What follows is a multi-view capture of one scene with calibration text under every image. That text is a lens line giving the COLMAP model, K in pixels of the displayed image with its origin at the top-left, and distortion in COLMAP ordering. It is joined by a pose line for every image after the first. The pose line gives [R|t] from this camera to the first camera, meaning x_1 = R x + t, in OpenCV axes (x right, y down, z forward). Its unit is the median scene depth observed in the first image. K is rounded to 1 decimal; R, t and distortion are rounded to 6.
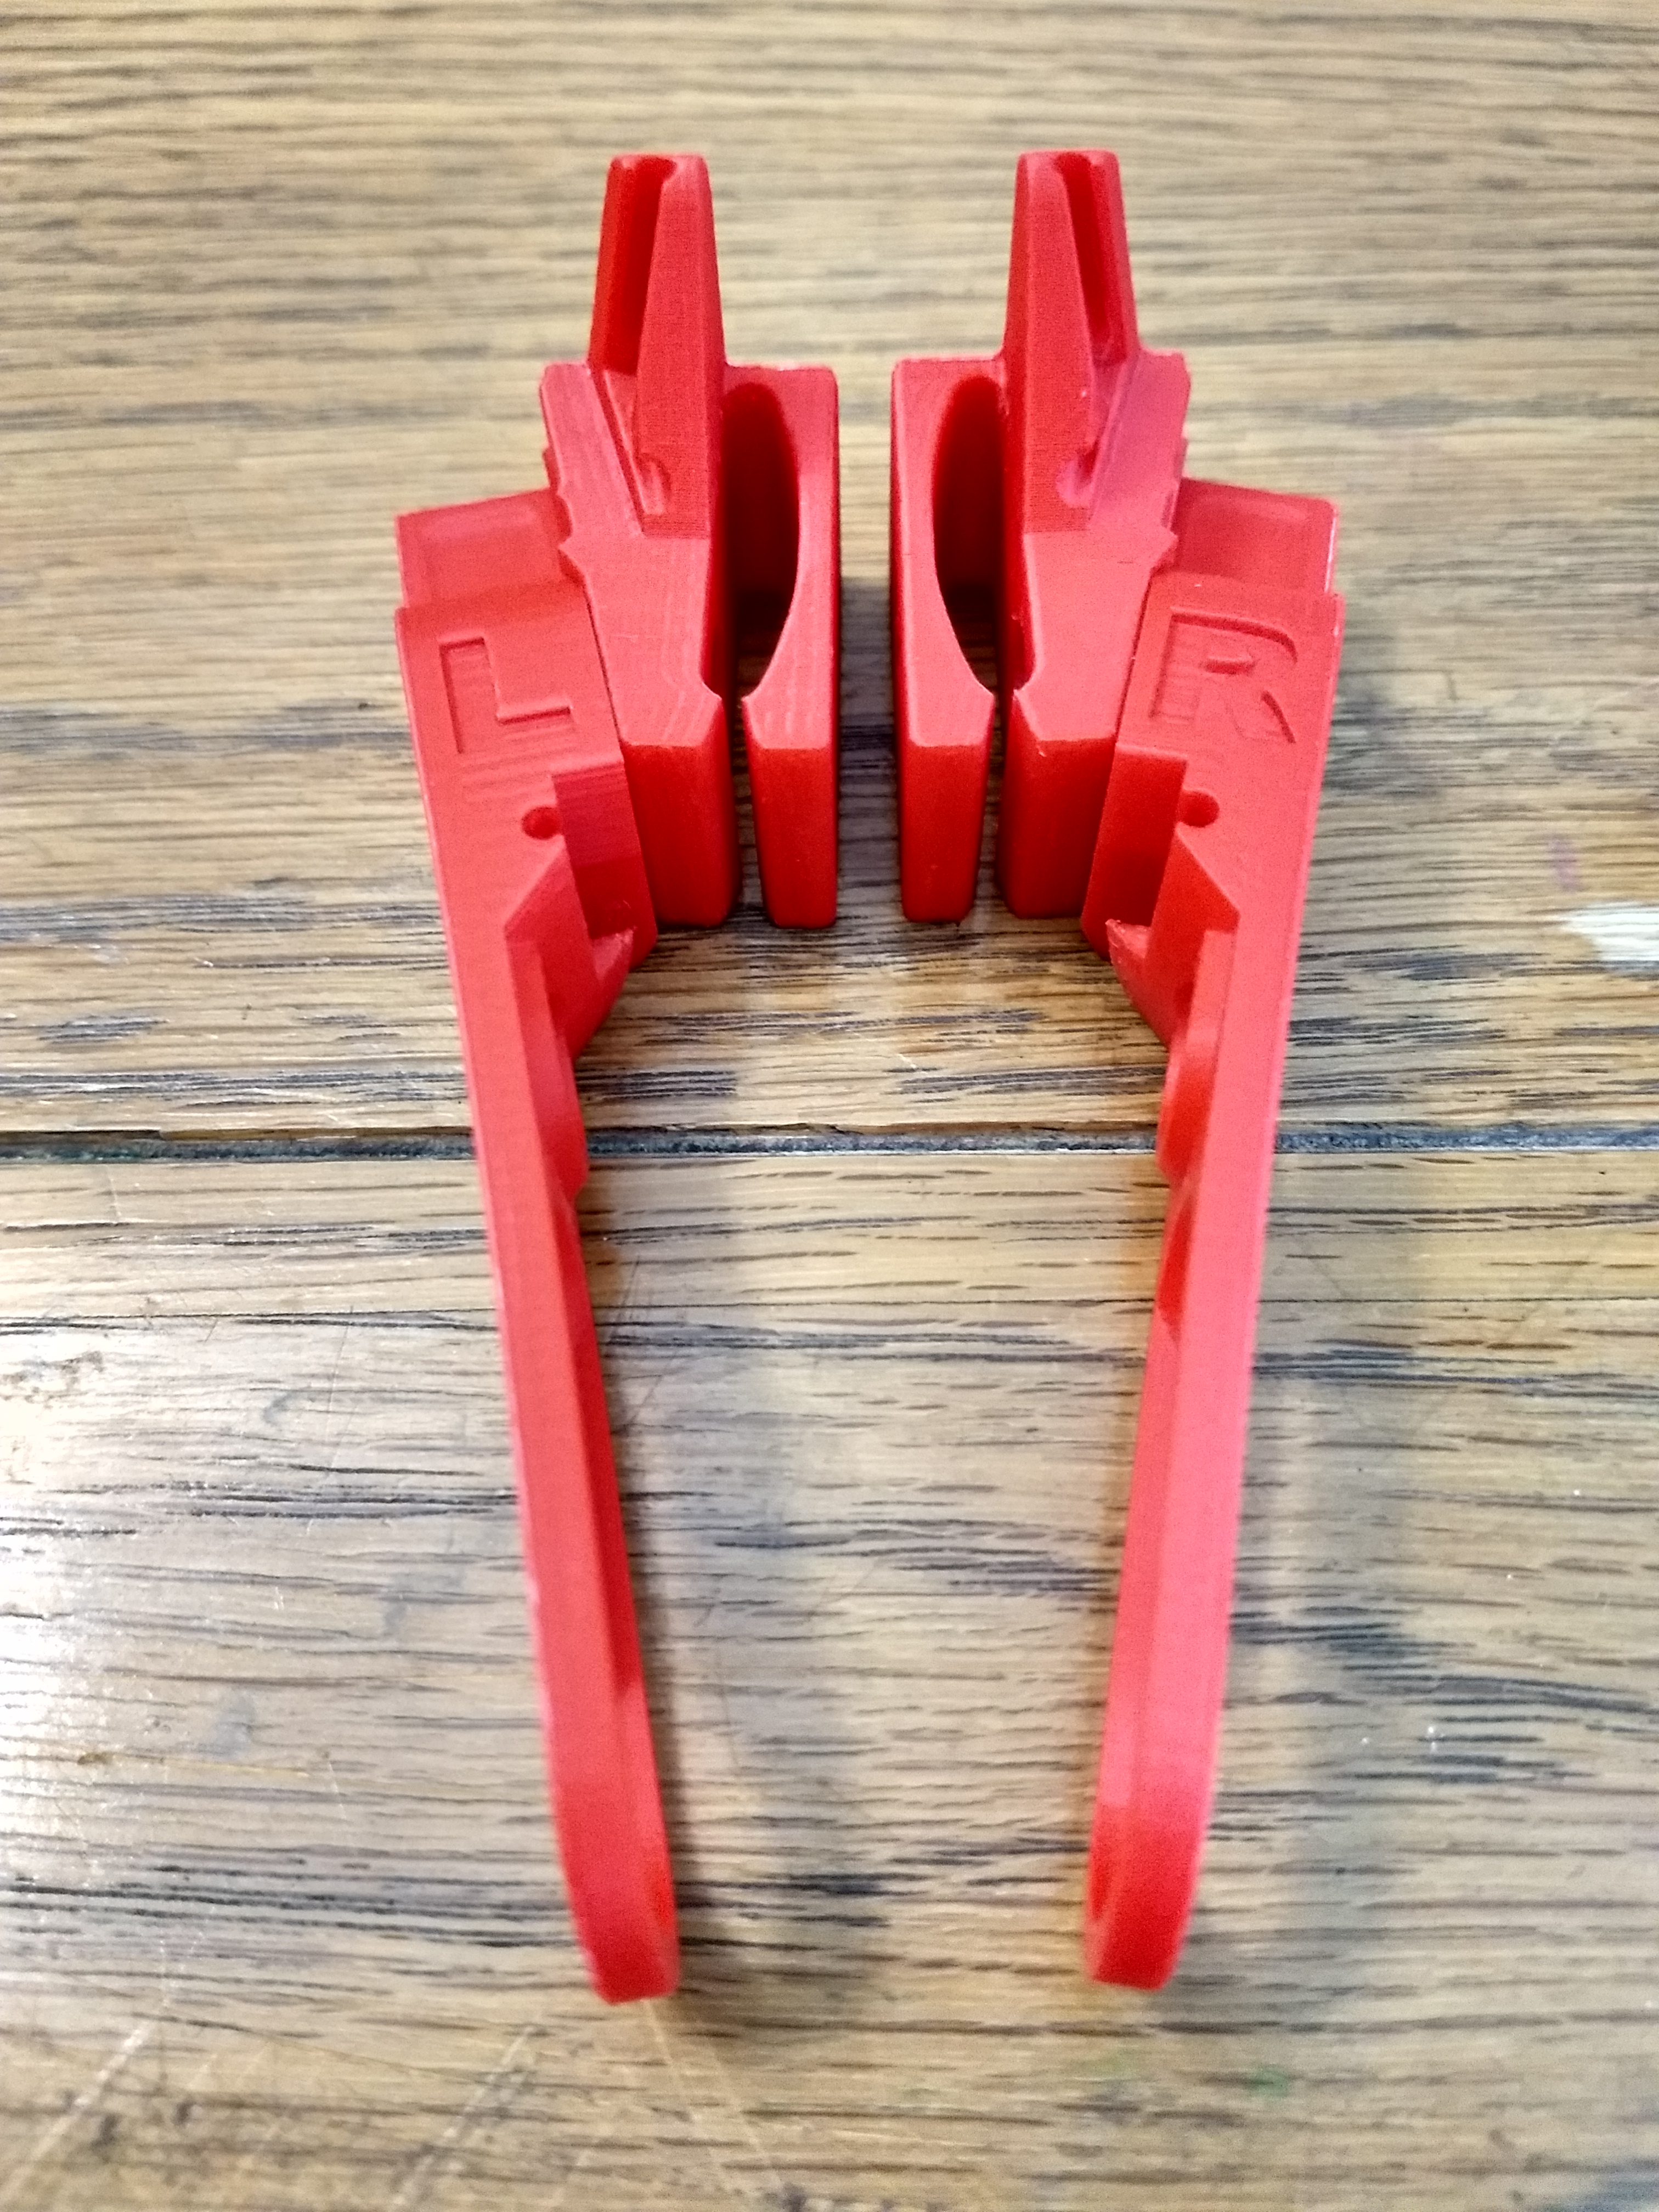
lens RADIAL K [[1872.0, 0, 844.1], [0, 1872.0, 1109.7], [0, 0, 1]] dist [0.083657, -0.203805]
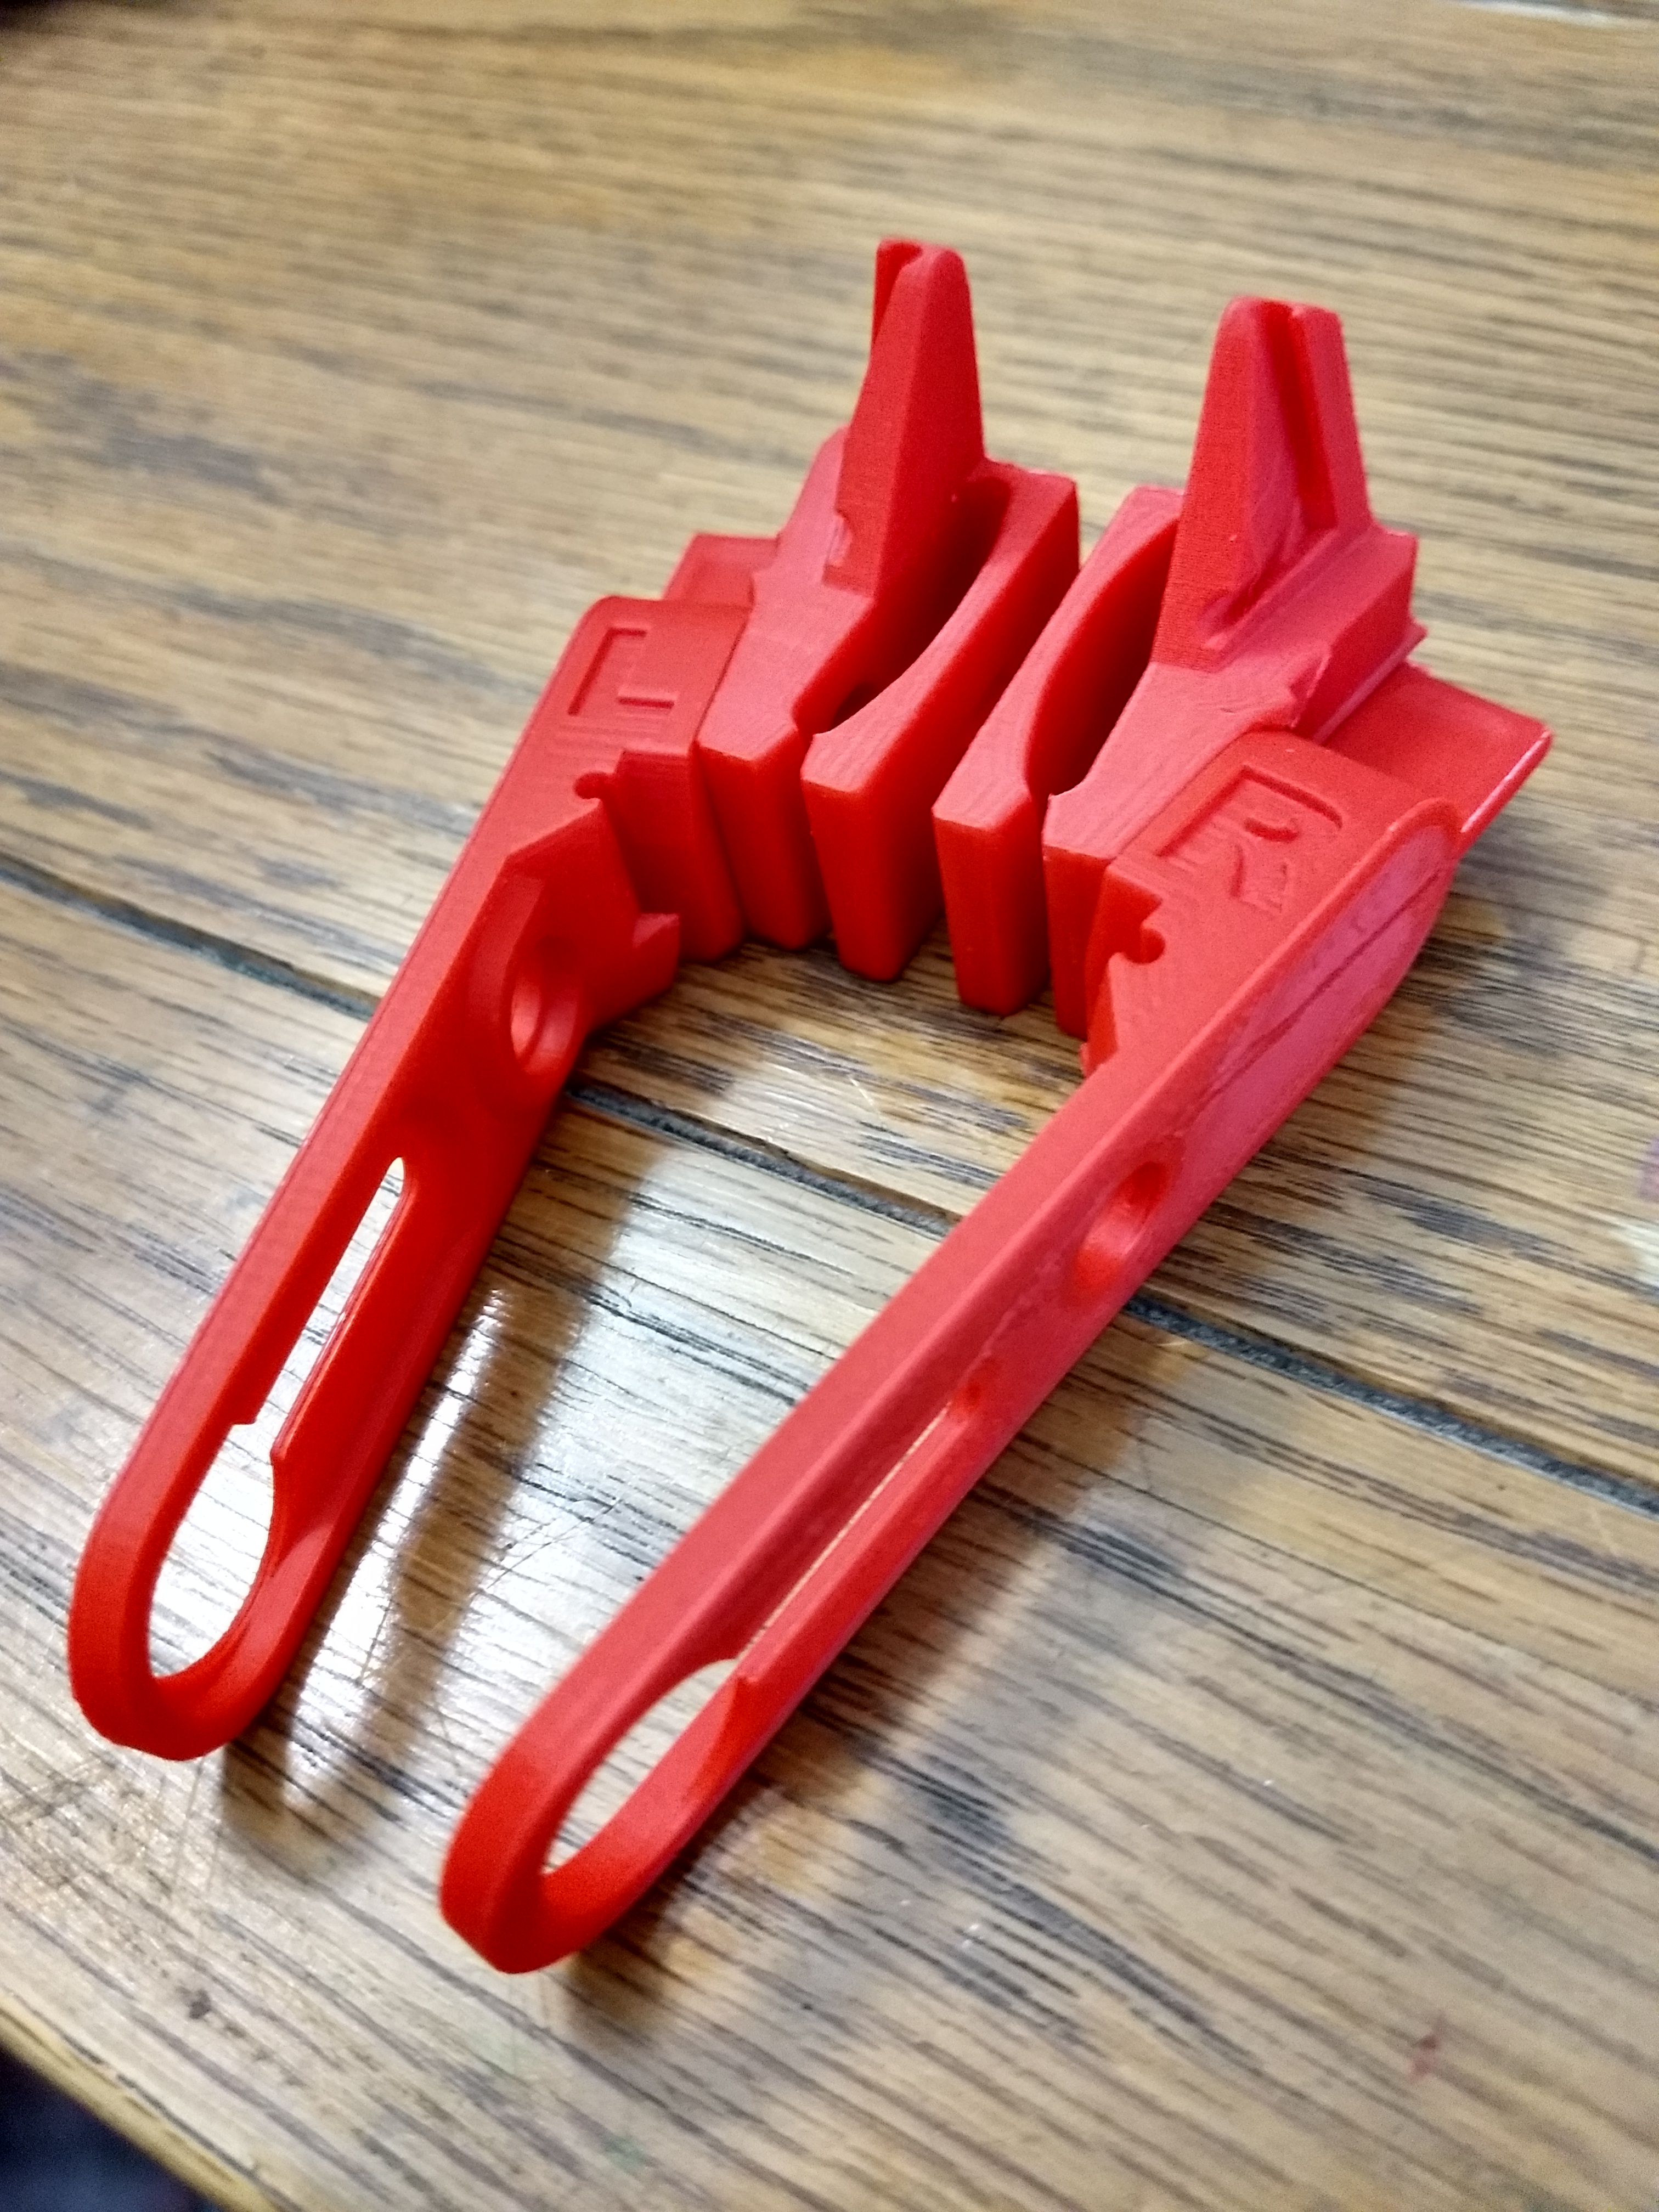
lens RADIAL K [[1872.0, 0, 844.1], [0, 1872.0, 1109.7], [0, 0, 1]] dist [0.083657, -0.203805]
pose [[0.865121, 0.323726, -0.383101, 0.421988], [-0.355361, 0.934643, -0.012692, -0.011575], [0.353954, 0.147120, 0.923619, 0.051746]]
